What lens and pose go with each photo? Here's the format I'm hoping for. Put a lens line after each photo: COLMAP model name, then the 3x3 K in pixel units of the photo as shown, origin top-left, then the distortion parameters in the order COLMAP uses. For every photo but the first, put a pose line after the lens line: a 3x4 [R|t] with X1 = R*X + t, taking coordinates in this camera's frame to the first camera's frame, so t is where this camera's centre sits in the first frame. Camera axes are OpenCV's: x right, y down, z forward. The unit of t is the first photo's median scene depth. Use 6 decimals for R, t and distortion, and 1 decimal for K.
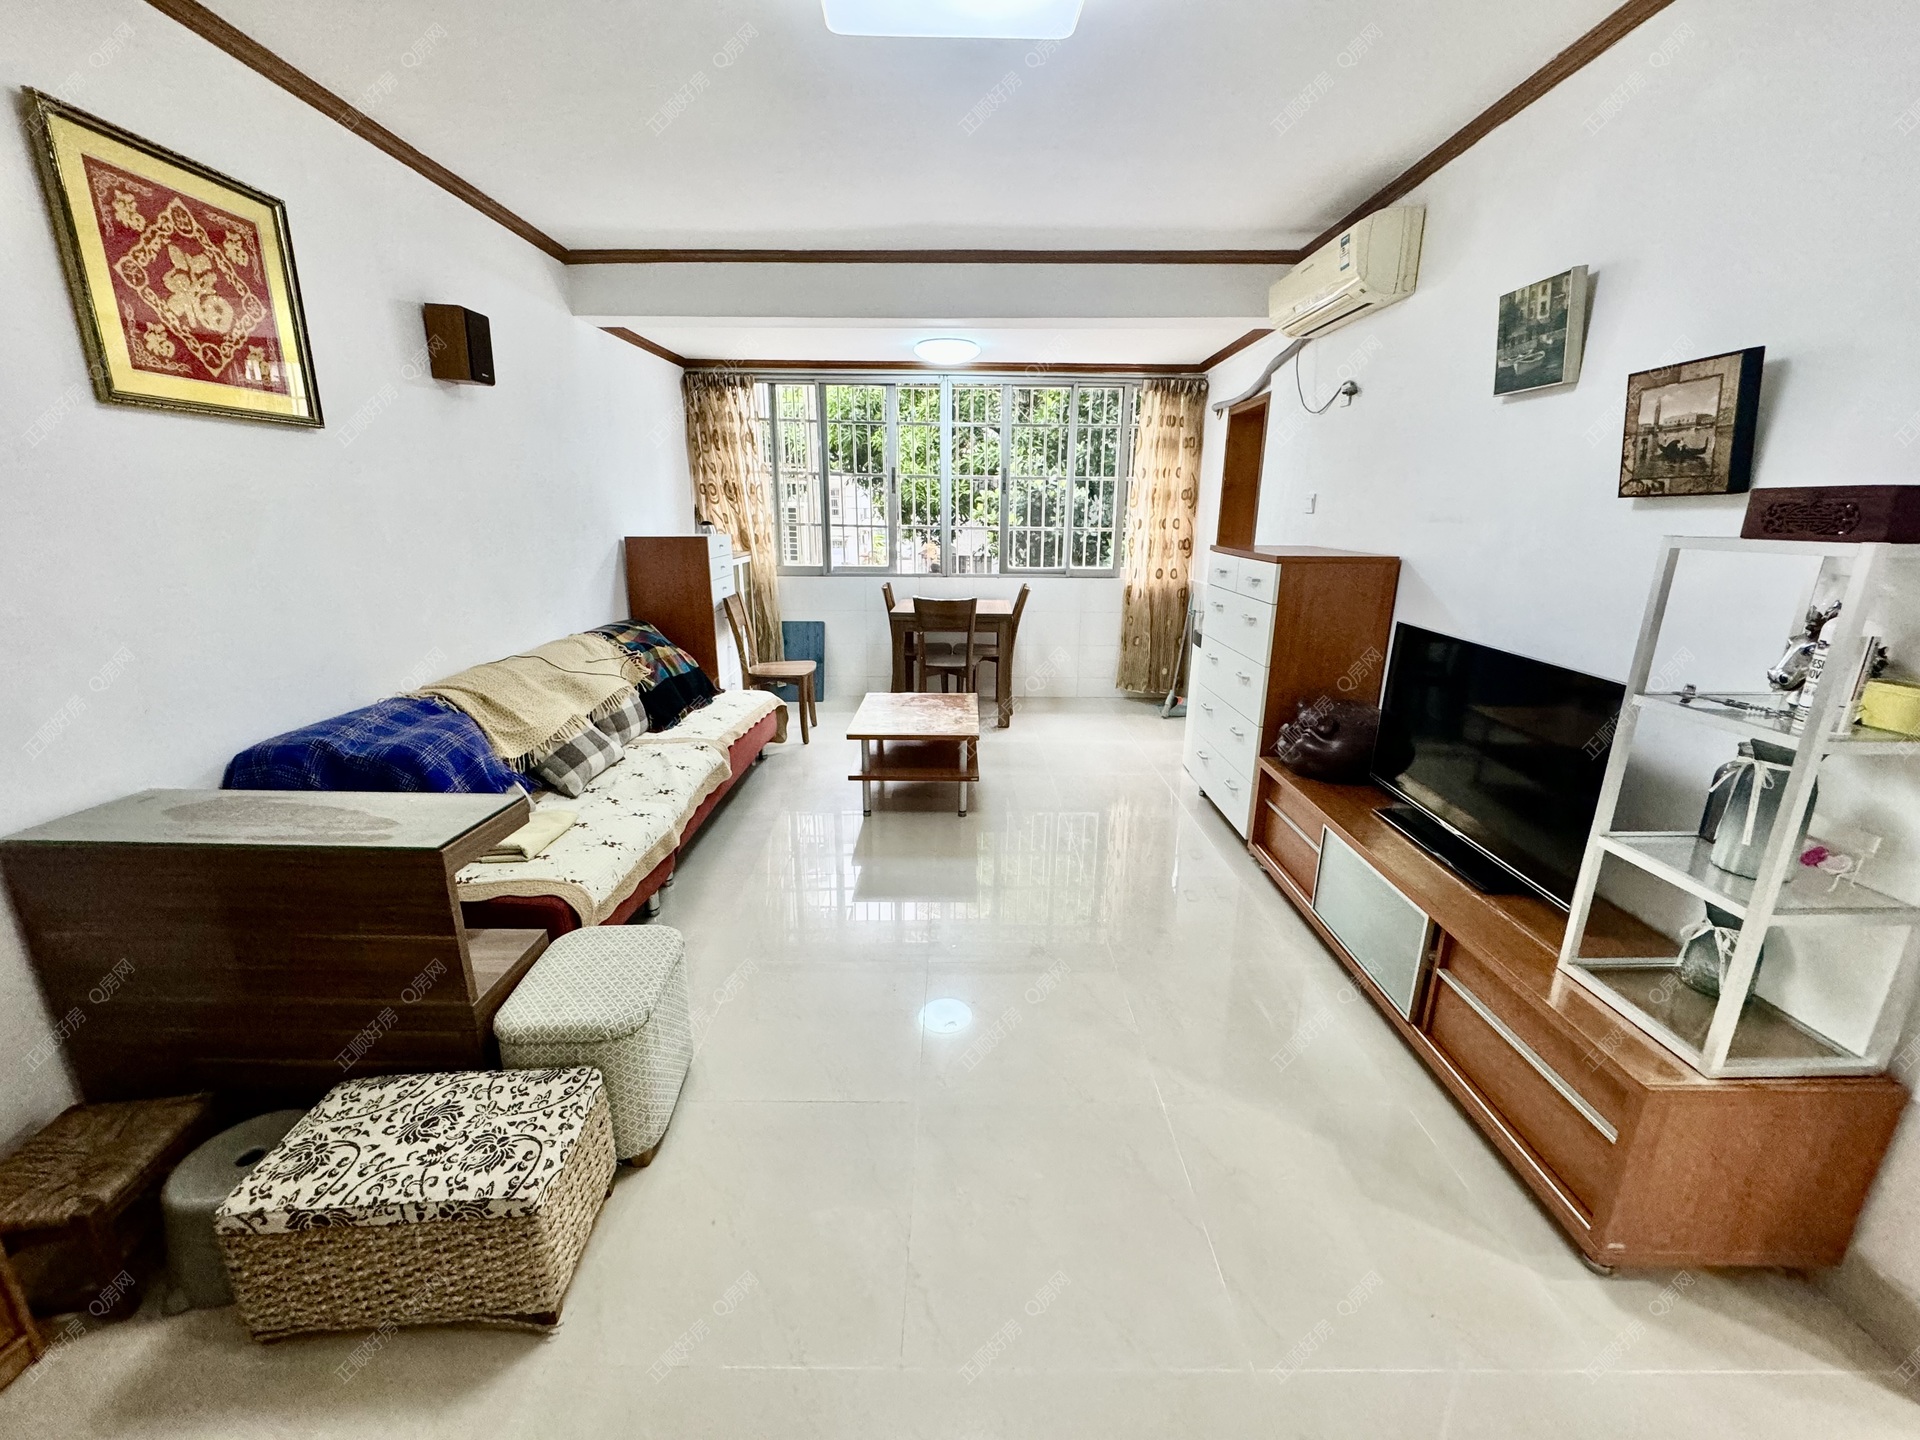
lens RADIAL K [[765.0, 0, 964.3], [0, 765.0, 729.0], [0, 0, 1]] dist [0.000855, -0.000070]
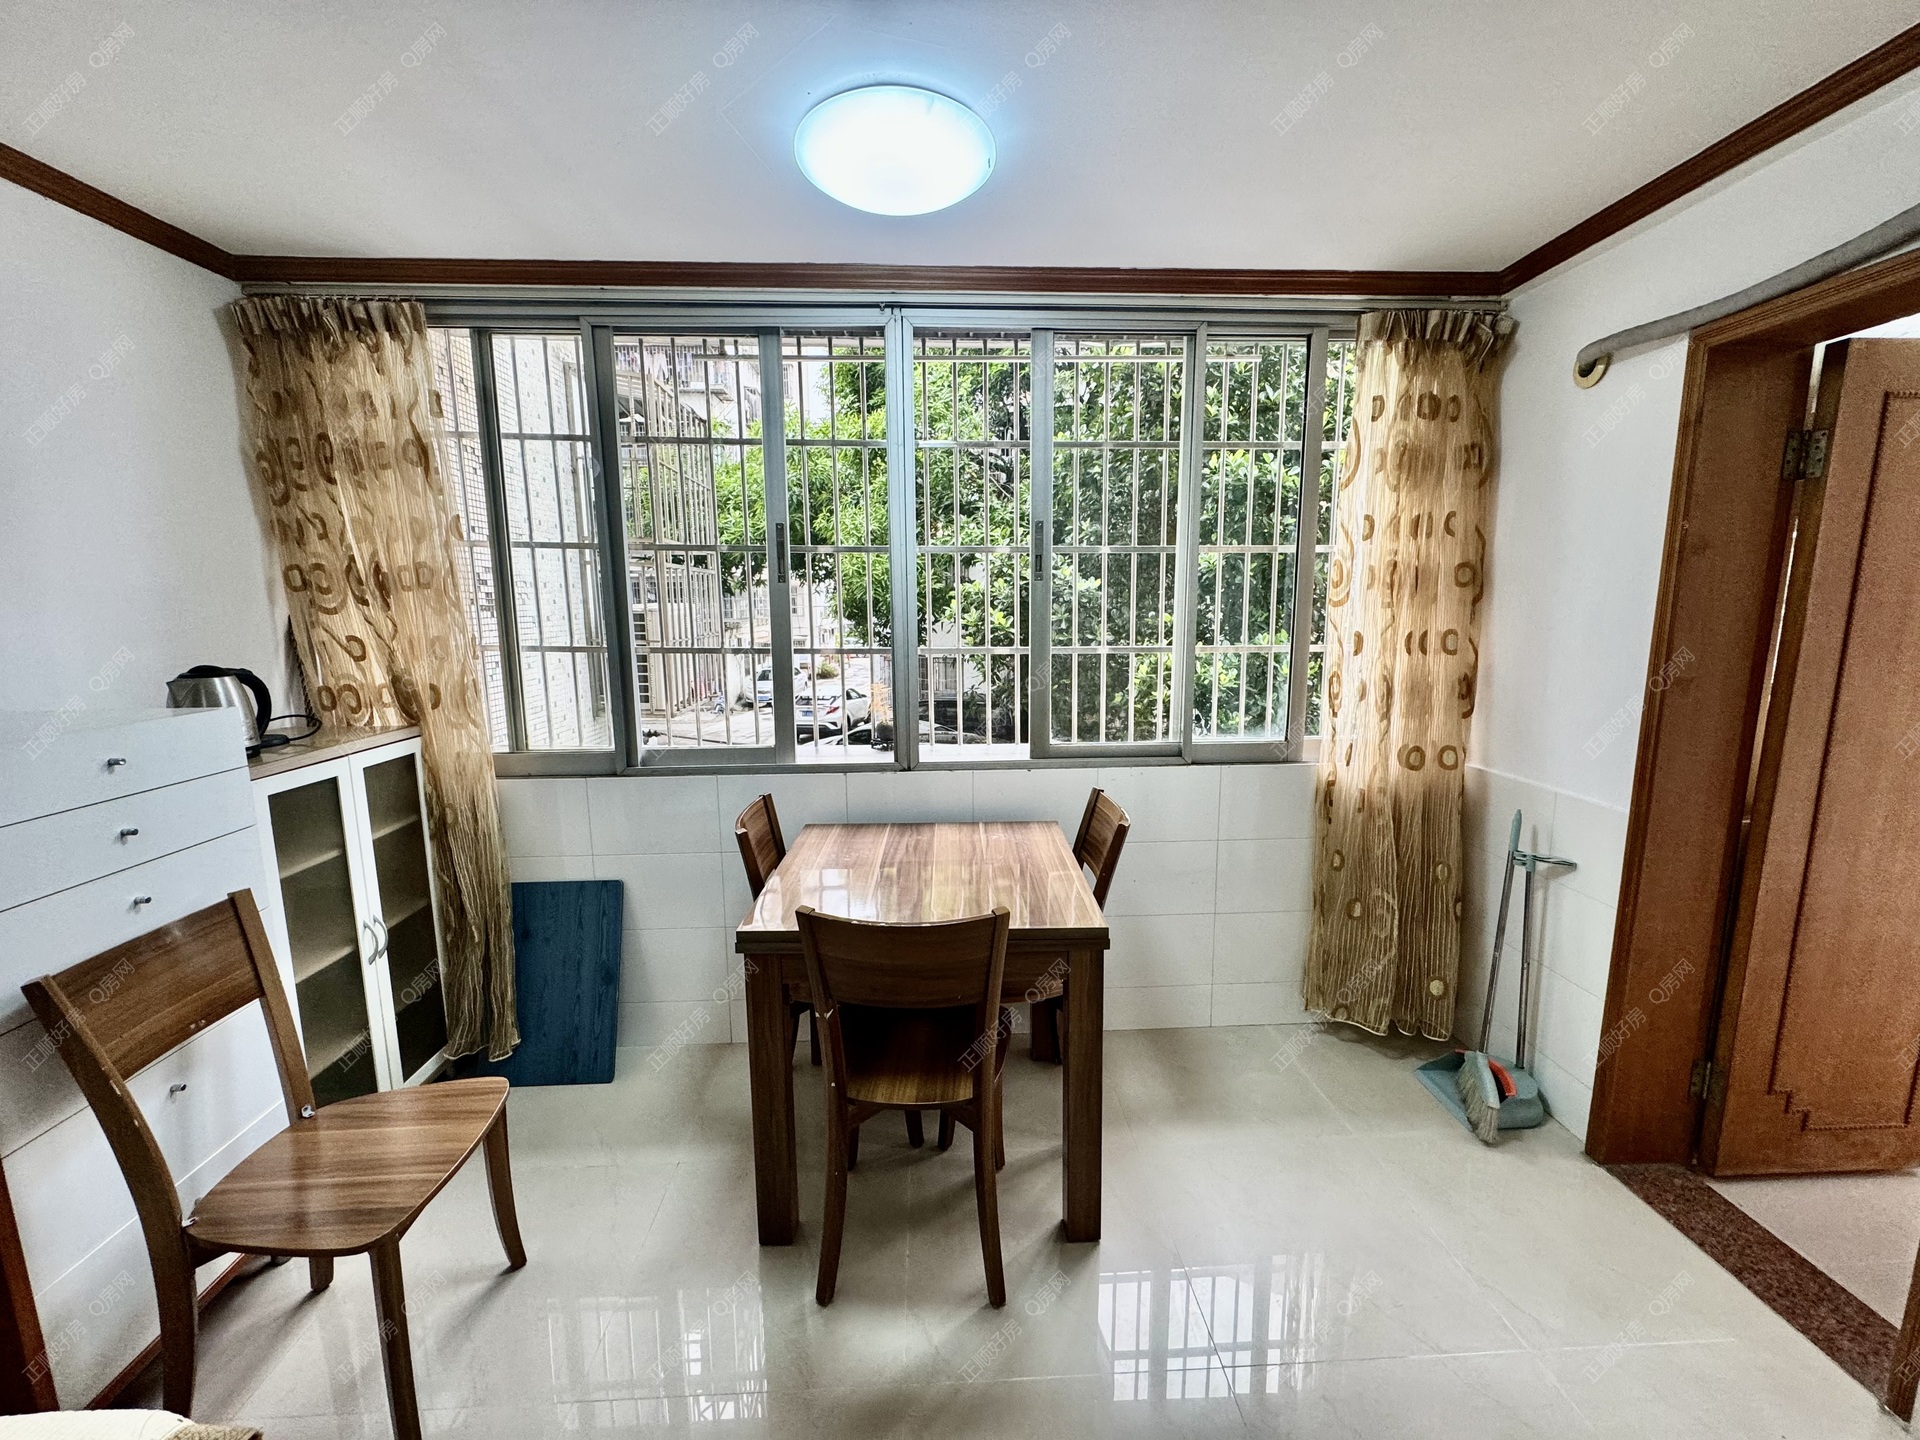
lens RADIAL K [[765.0, 0, 962.1], [0, 765.0, 714.8], [0, 0, 1]] dist [0.000855, -0.000070]
pose [[0.998890, -0.023130, 0.041031, -0.010419], [0.028459, 0.990508, -0.134479, -0.175820], [-0.037531, 0.135497, 0.990067, 0.586676]]
